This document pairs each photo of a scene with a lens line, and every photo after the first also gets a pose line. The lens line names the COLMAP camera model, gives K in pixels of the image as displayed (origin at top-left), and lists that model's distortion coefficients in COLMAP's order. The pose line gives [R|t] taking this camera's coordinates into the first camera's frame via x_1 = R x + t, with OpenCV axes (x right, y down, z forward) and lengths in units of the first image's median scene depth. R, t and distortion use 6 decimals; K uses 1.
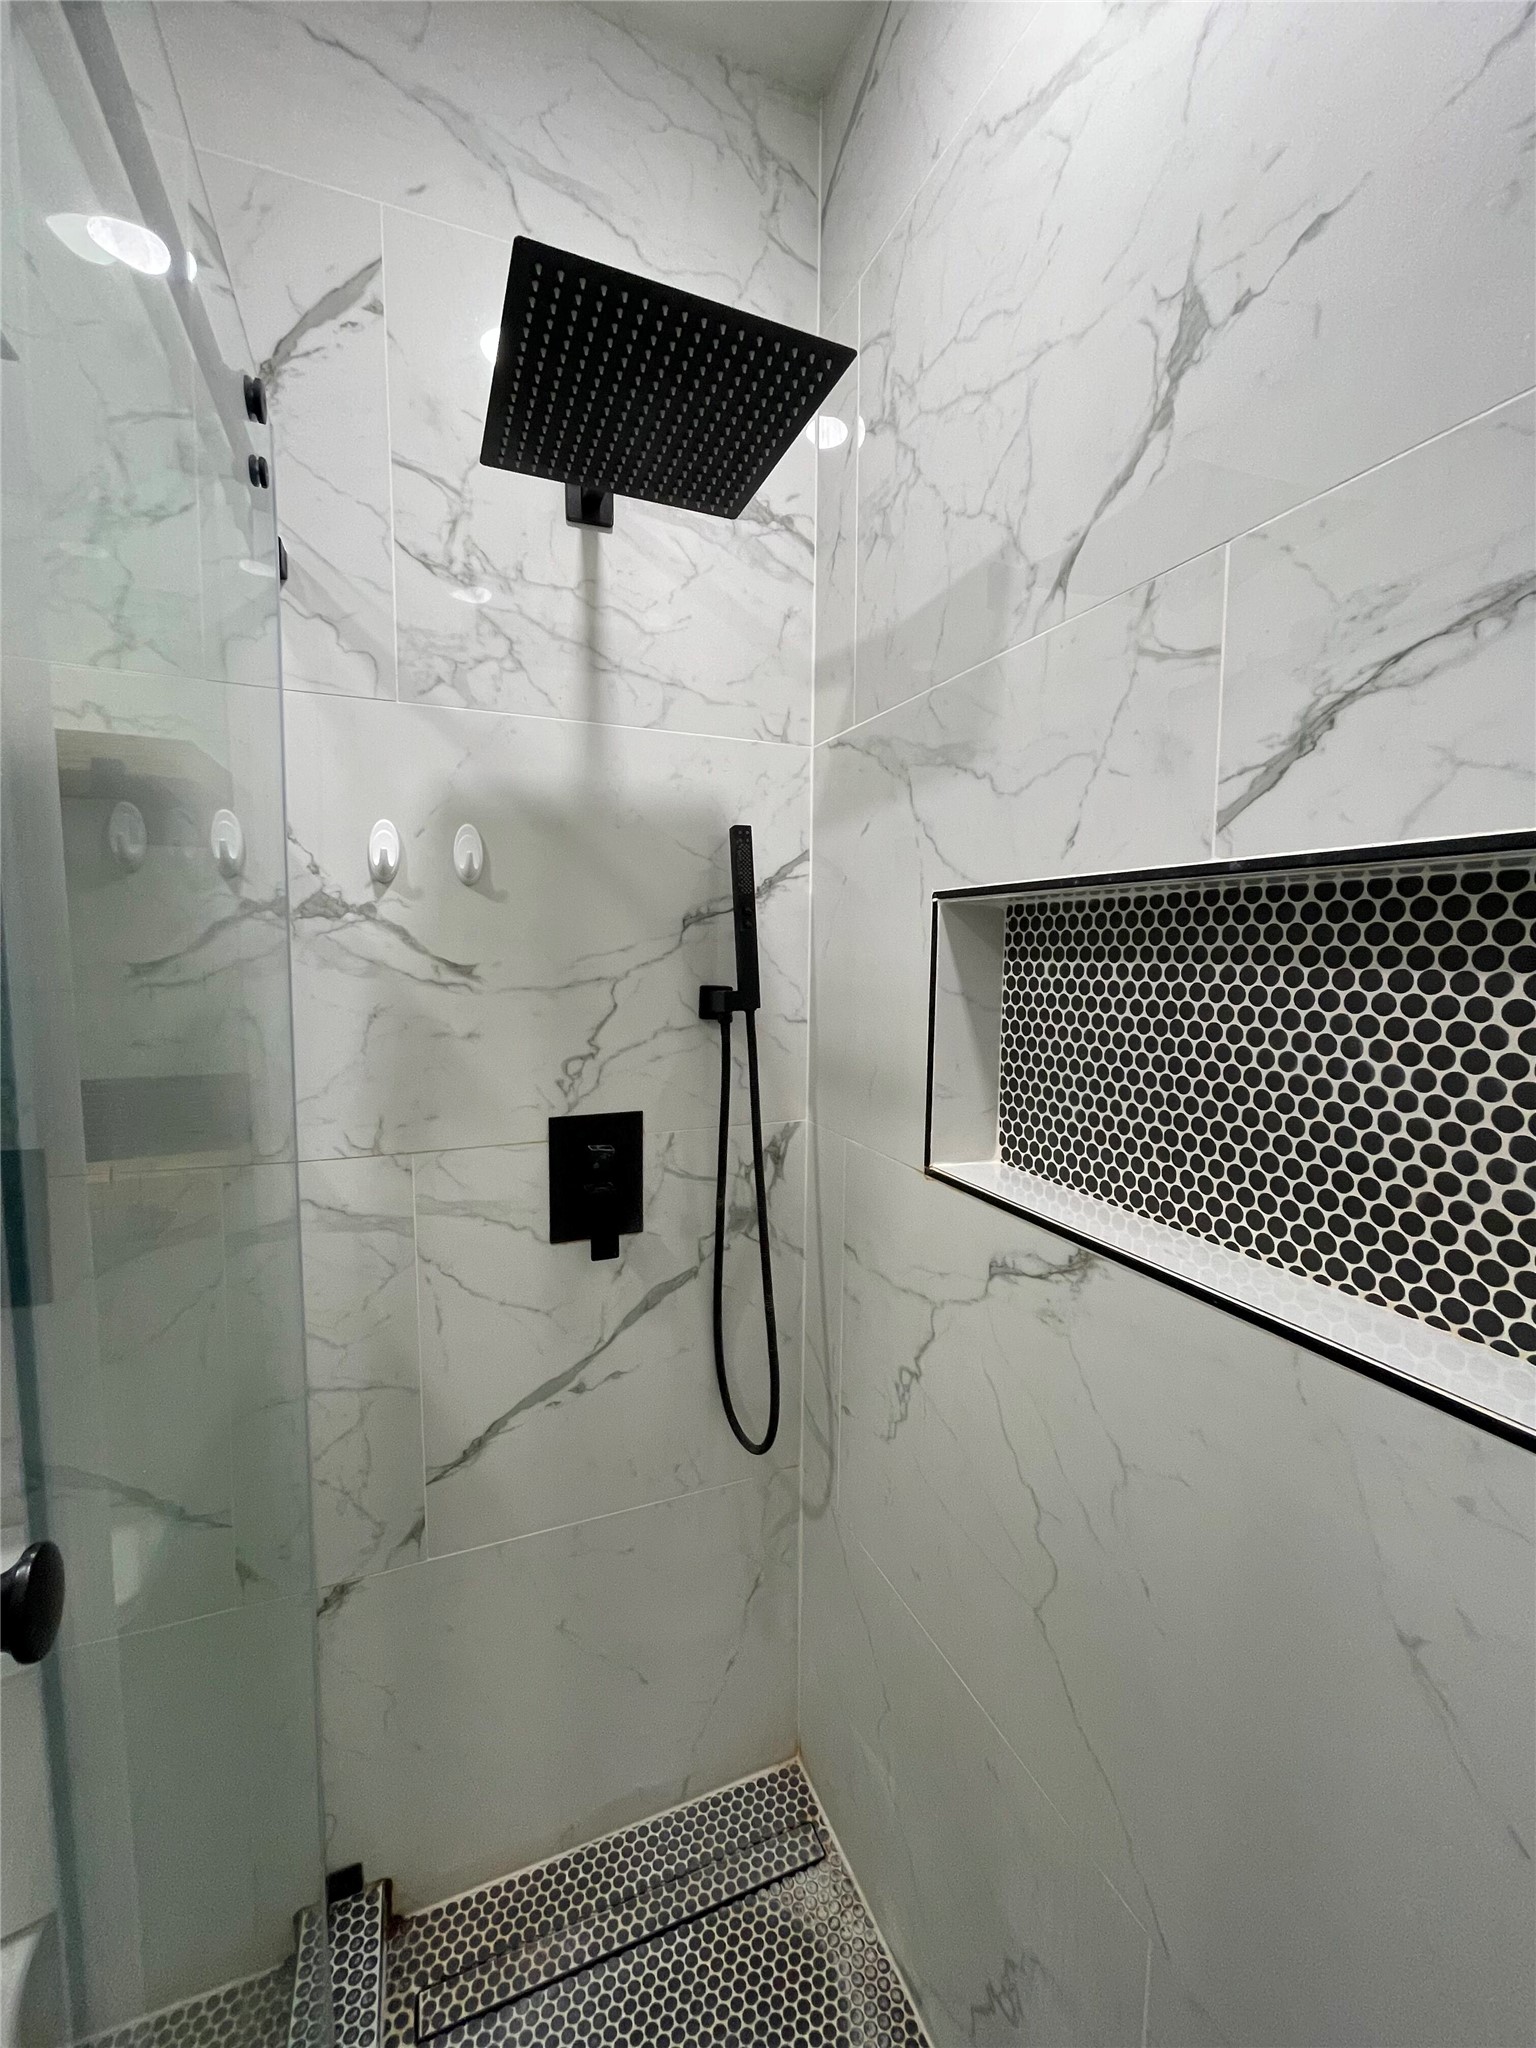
lens RADIAL K [[827.1, 0, 768.5], [0, 827.1, 1020.4], [0, 0, 1]] dist [-0.002674, -0.000062]
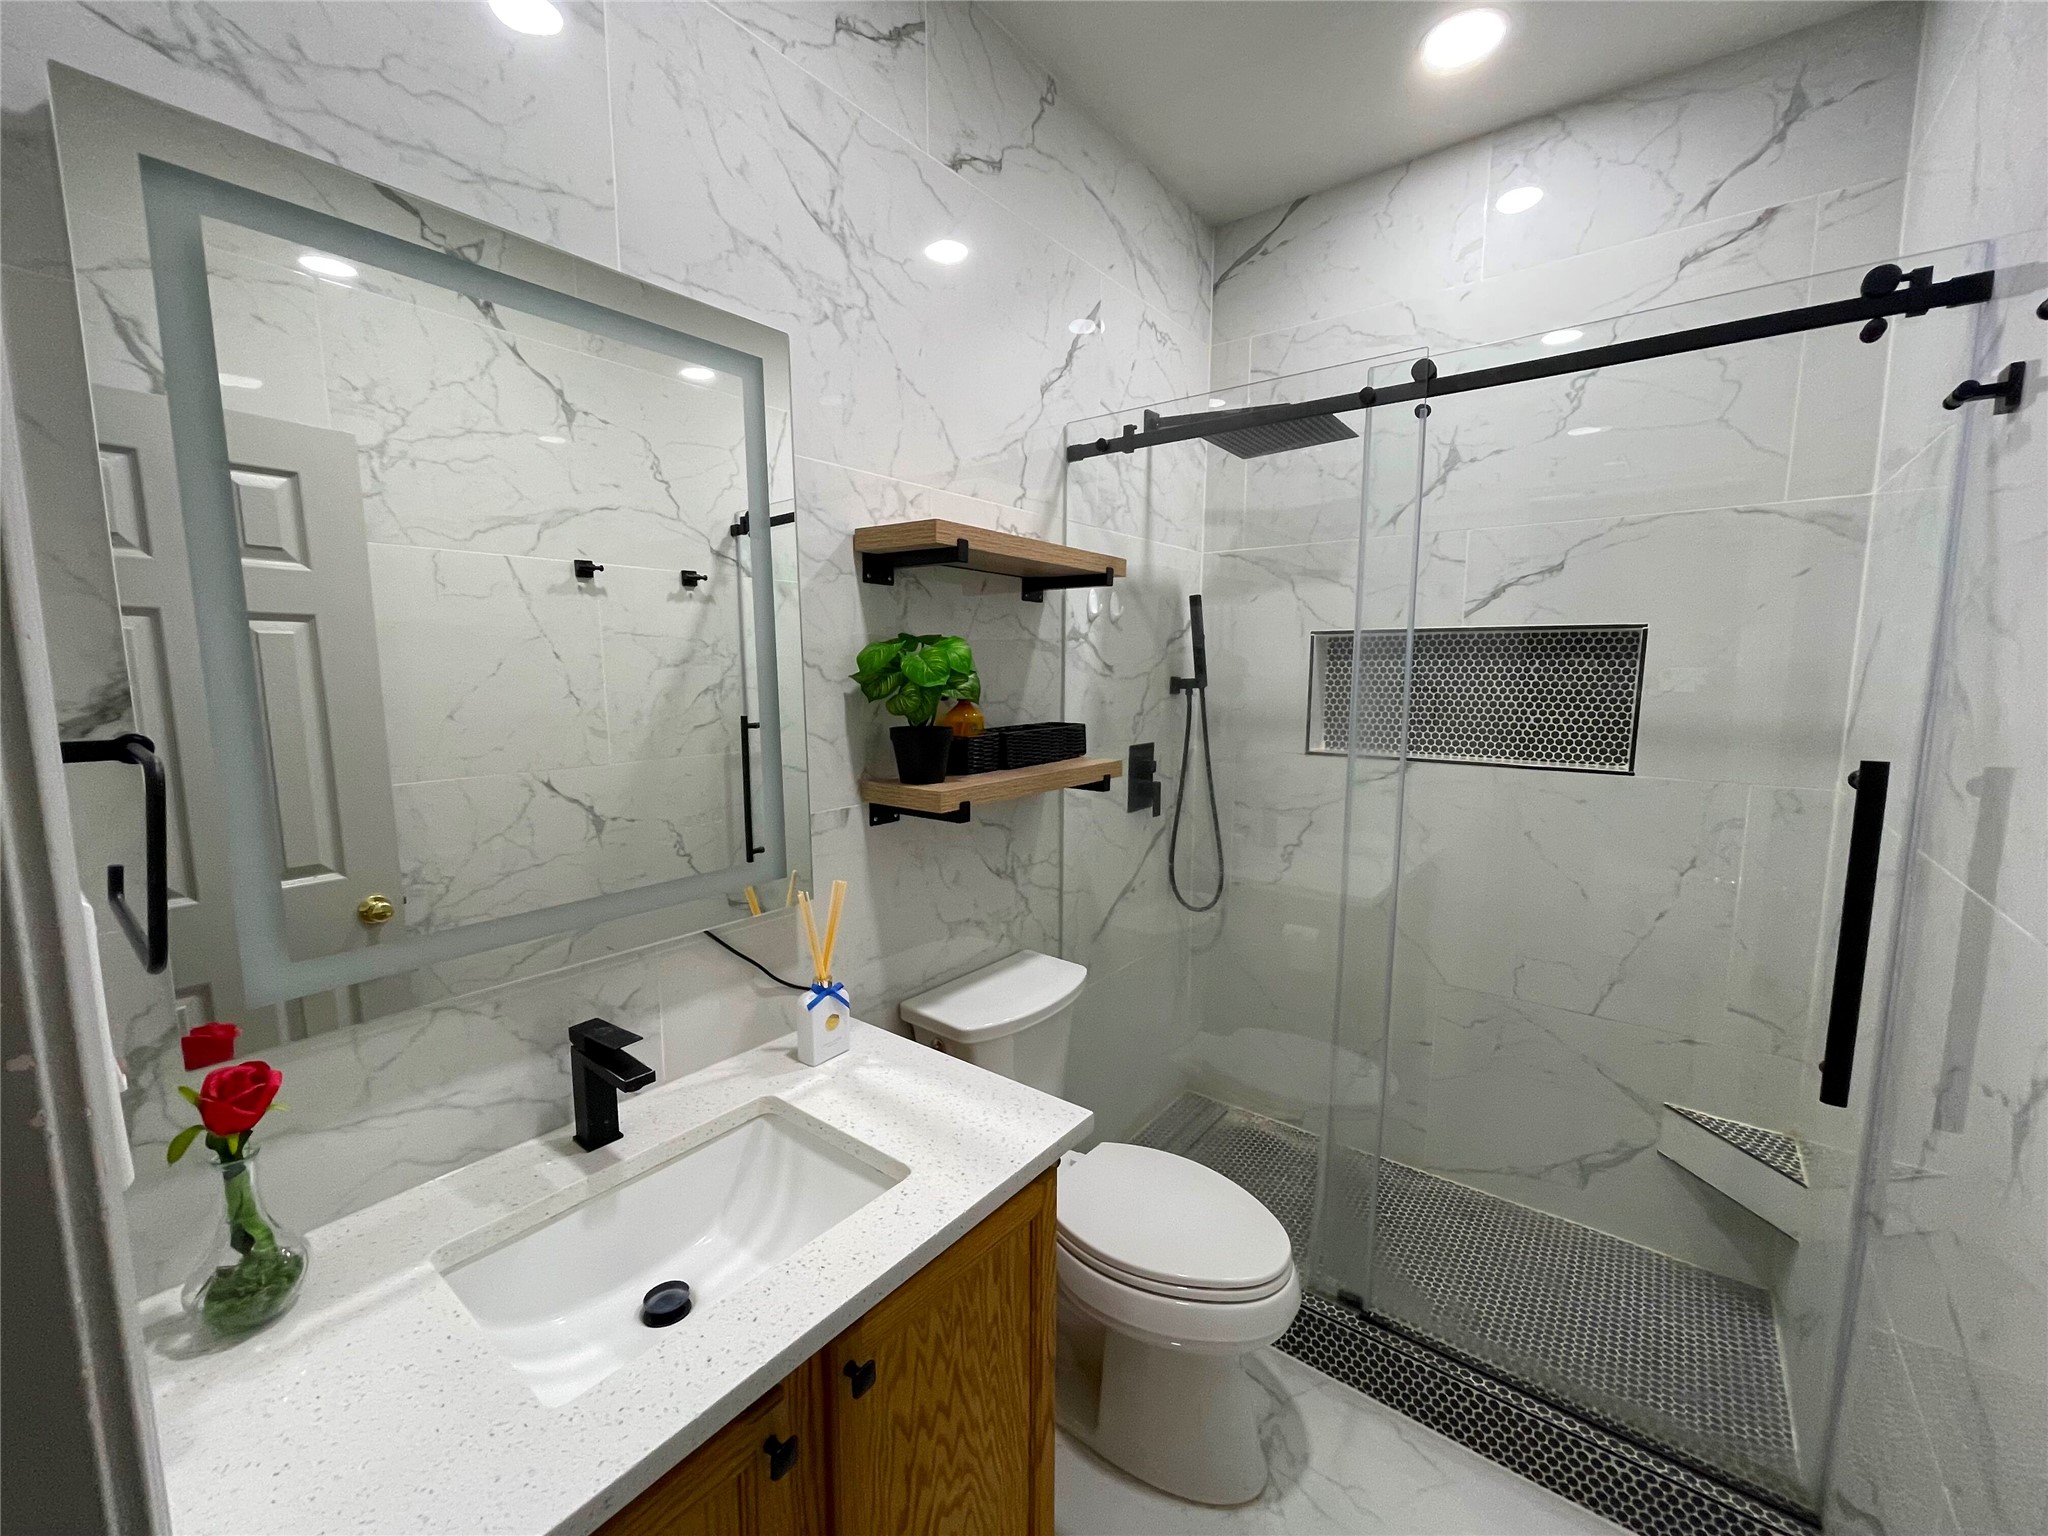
lens RADIAL K [[827.1, 0, 1014.2], [0, 827.1, 769.1], [0, 0, 1]] dist [-0.002674, -0.000062]
pose [[0.870989, -0.068605, 0.486488, -2.435940], [0.050090, 0.997443, 0.050982, 0.103208], [-0.488742, -0.020037, 0.872198, -0.913105]]
